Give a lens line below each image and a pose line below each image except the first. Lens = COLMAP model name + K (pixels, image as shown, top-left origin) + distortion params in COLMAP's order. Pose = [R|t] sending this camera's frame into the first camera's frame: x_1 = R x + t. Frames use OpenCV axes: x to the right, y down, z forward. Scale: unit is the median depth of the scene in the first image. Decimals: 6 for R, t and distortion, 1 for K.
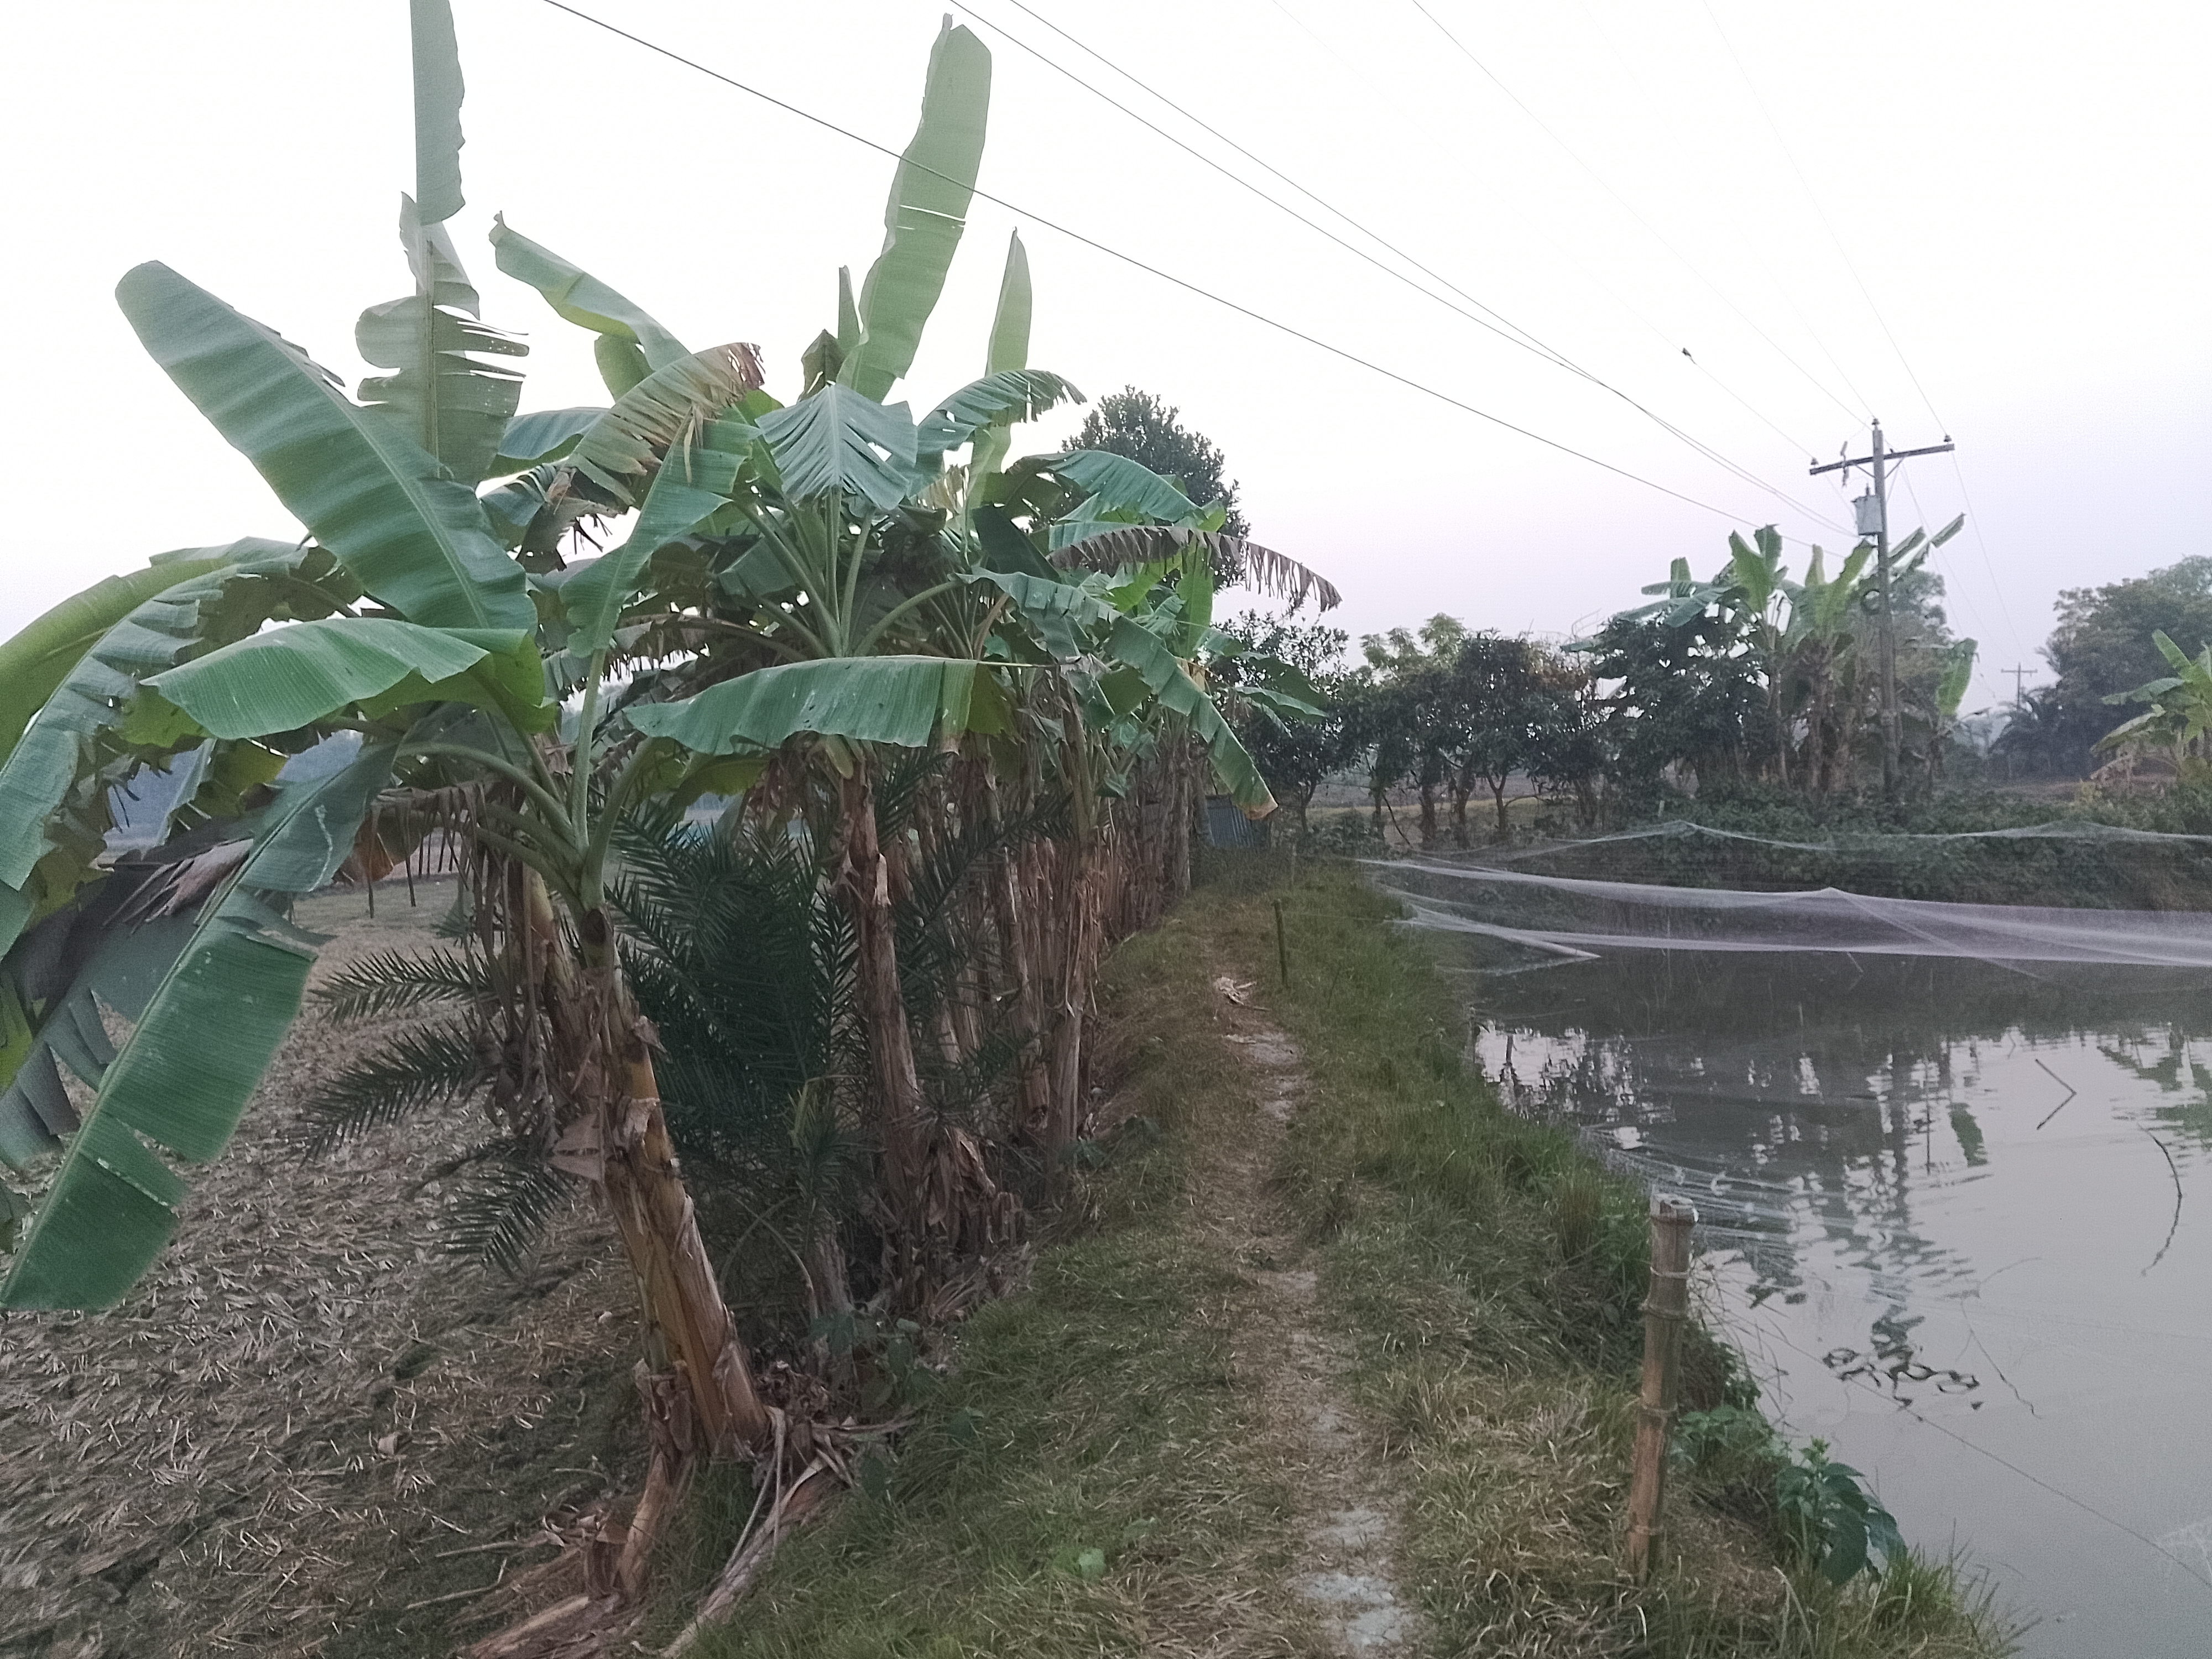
lens RADIAL K [[1747.6, 0, 1110.8], [0, 1747.6, 818.3], [0, 0, 1]] dist [0.005719, -0.001772]
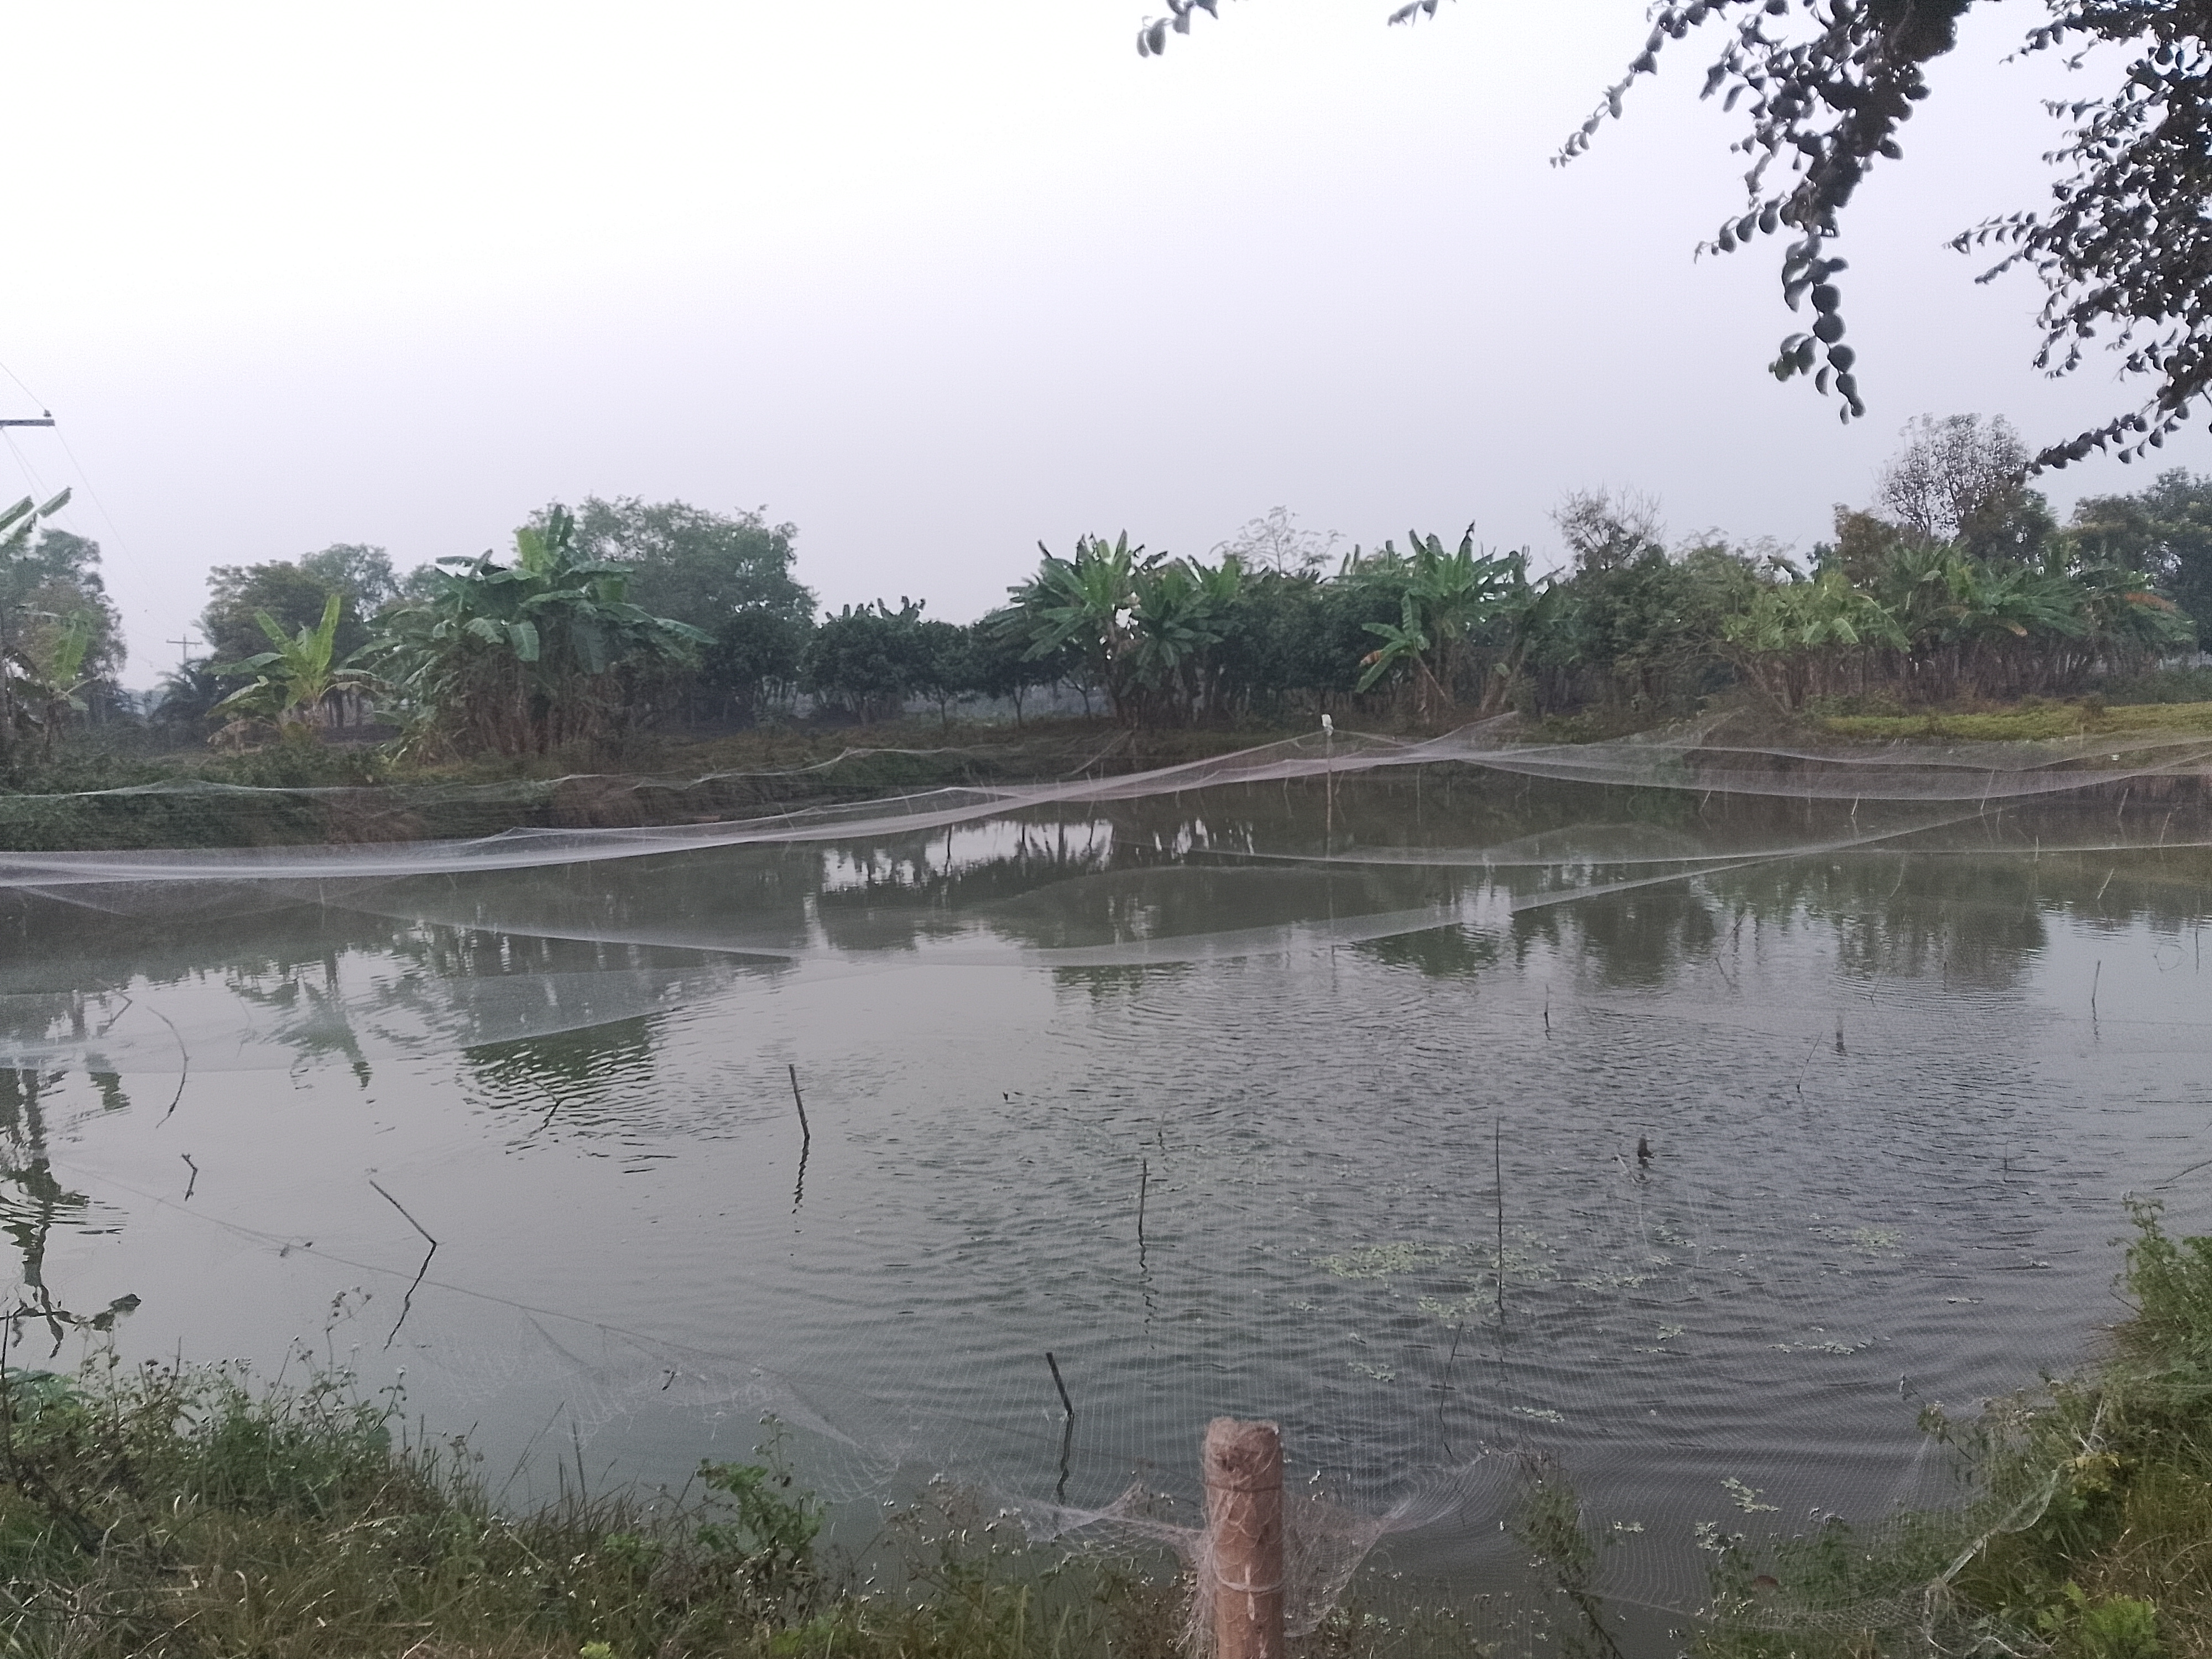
lens RADIAL K [[1747.6, 0, 1110.8], [0, 1747.6, 818.3], [0, 0, 1]] dist [0.005719, -0.001772]
pose [[0.579541, -0.043022, 0.813807, -0.010026], [0.029940, 0.999055, 0.031494, 0.007896], [-0.814393, 0.006113, 0.580281, -0.103968]]
